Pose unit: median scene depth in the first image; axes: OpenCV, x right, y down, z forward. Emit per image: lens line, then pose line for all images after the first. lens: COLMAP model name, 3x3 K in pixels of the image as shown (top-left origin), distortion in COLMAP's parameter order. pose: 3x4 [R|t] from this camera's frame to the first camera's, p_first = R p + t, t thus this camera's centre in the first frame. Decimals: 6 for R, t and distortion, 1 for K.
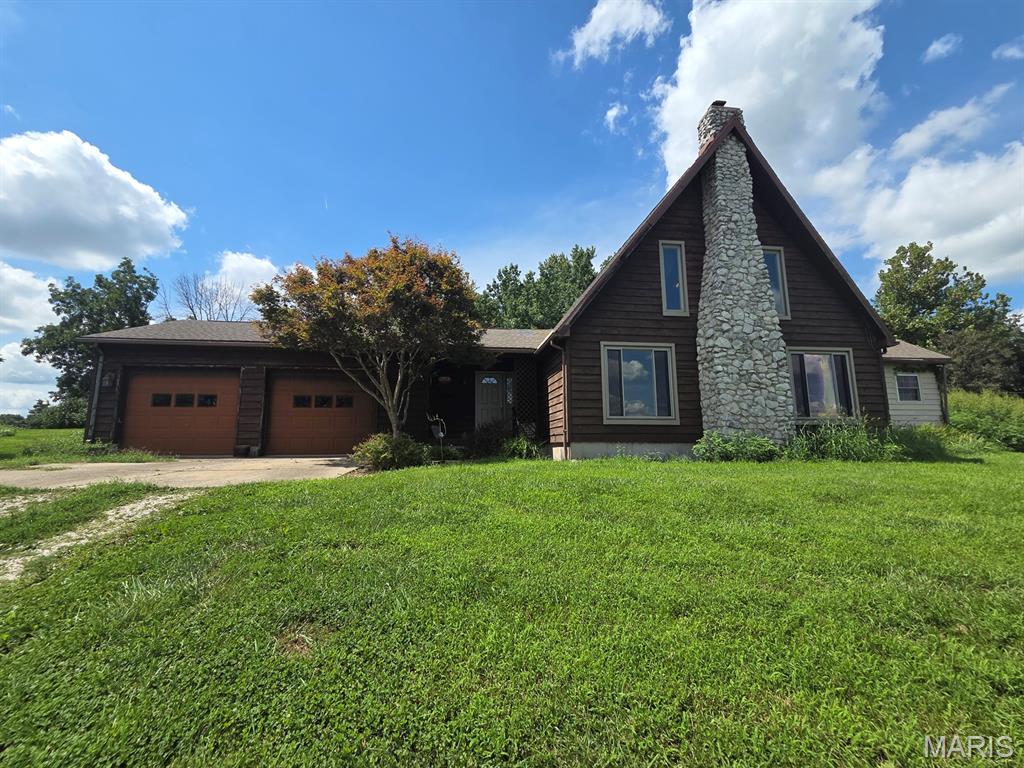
lens RADIAL K [[420.6, 0, 509.4], [0, 420.6, 382.2], [0, 0, 1]] dist [0.003958, -0.000167]
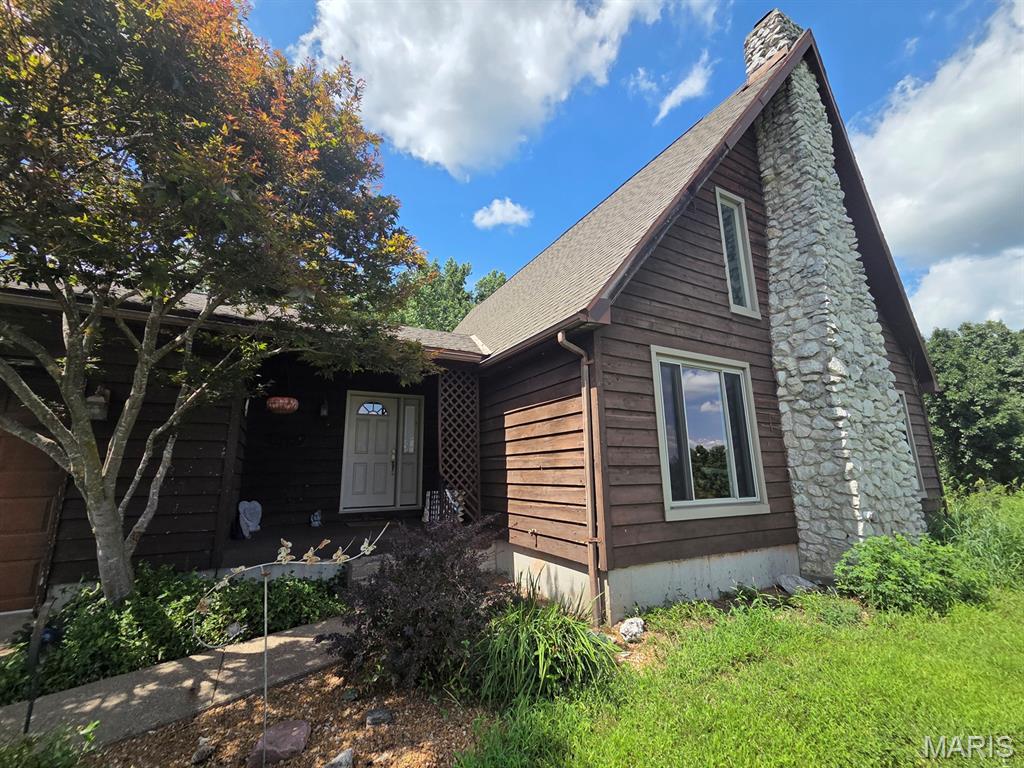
lens RADIAL K [[420.6, 0, 509.2], [0, 420.6, 384.0], [0, 0, 1]] dist [0.003958, -0.000167]
pose [[0.932517, 0.069646, 0.354346, -0.103564], [-0.047352, 0.996336, -0.071214, -0.008244], [-0.358007, 0.049629, 0.932399, 0.581561]]
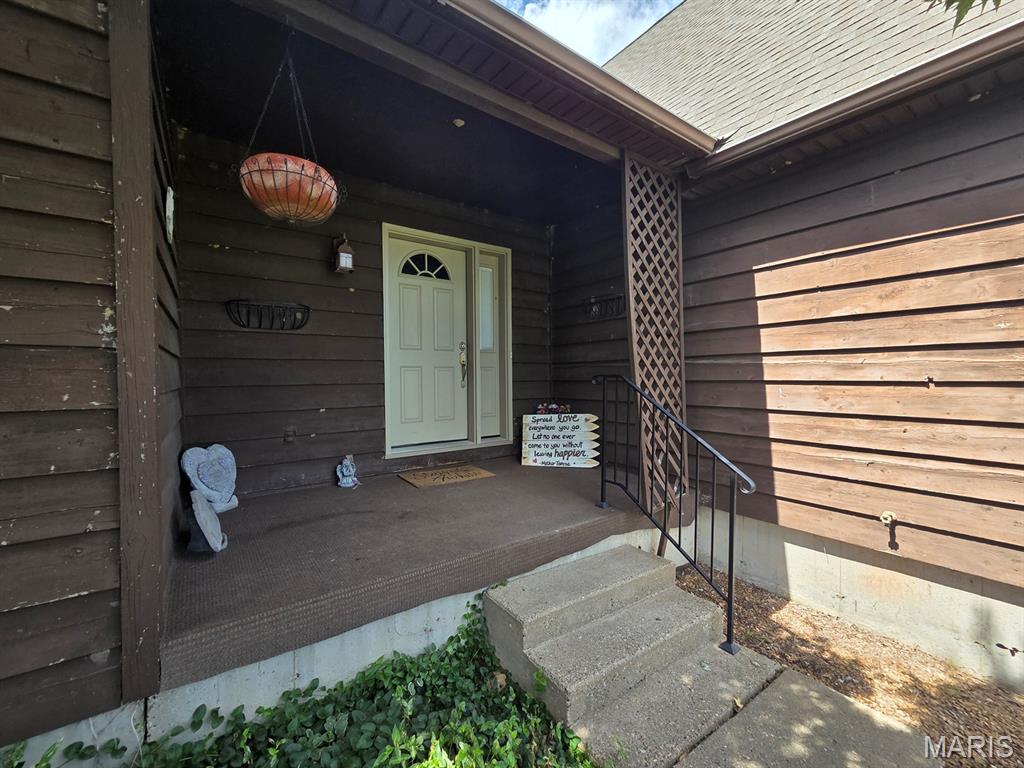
lens RADIAL K [[420.6, 0, 508.6], [0, 420.6, 380.6], [0, 0, 1]] dist [0.003958, -0.000167]
pose [[0.881690, -0.006194, 0.471788, -0.179303], [-0.068668, 0.987583, 0.141293, 0.037746], [-0.466805, -0.156973, 0.870317, 0.955923]]
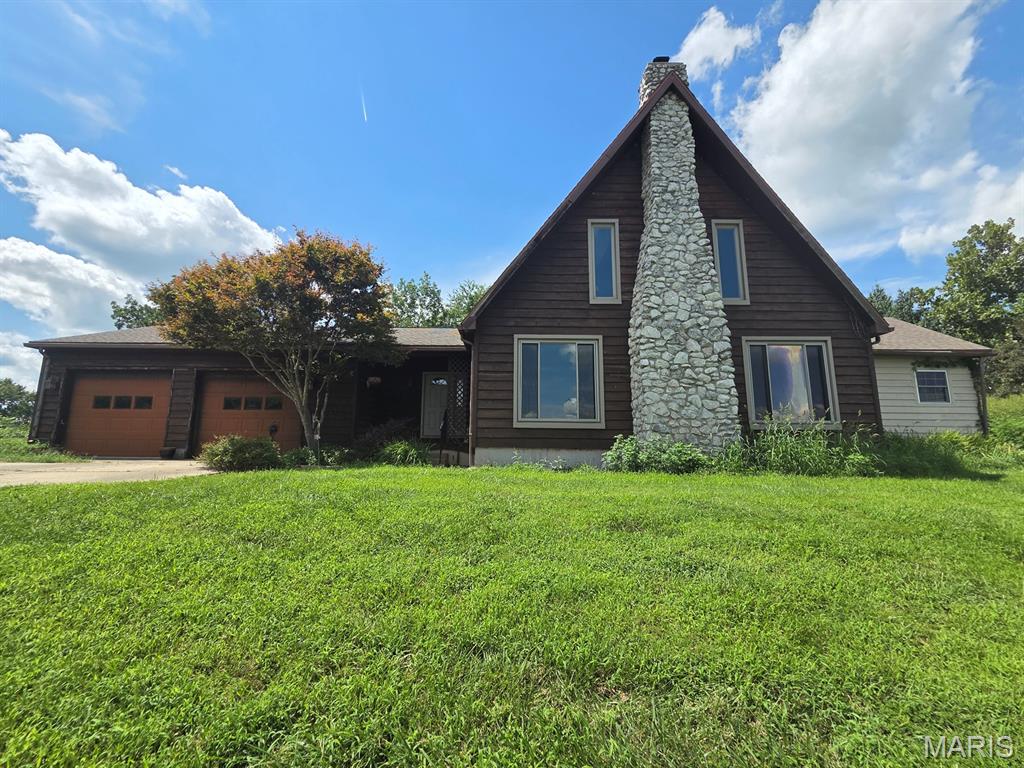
lens RADIAL K [[420.6, 0, 507.8], [0, 420.6, 382.5], [0, 0, 1]] dist [0.003958, -0.000167]
pose [[0.992093, -0.008147, -0.125241, 0.302297], [0.006169, 0.999850, -0.016172, 0.018222], [0.125354, 0.015272, 0.991995, 0.111298]]
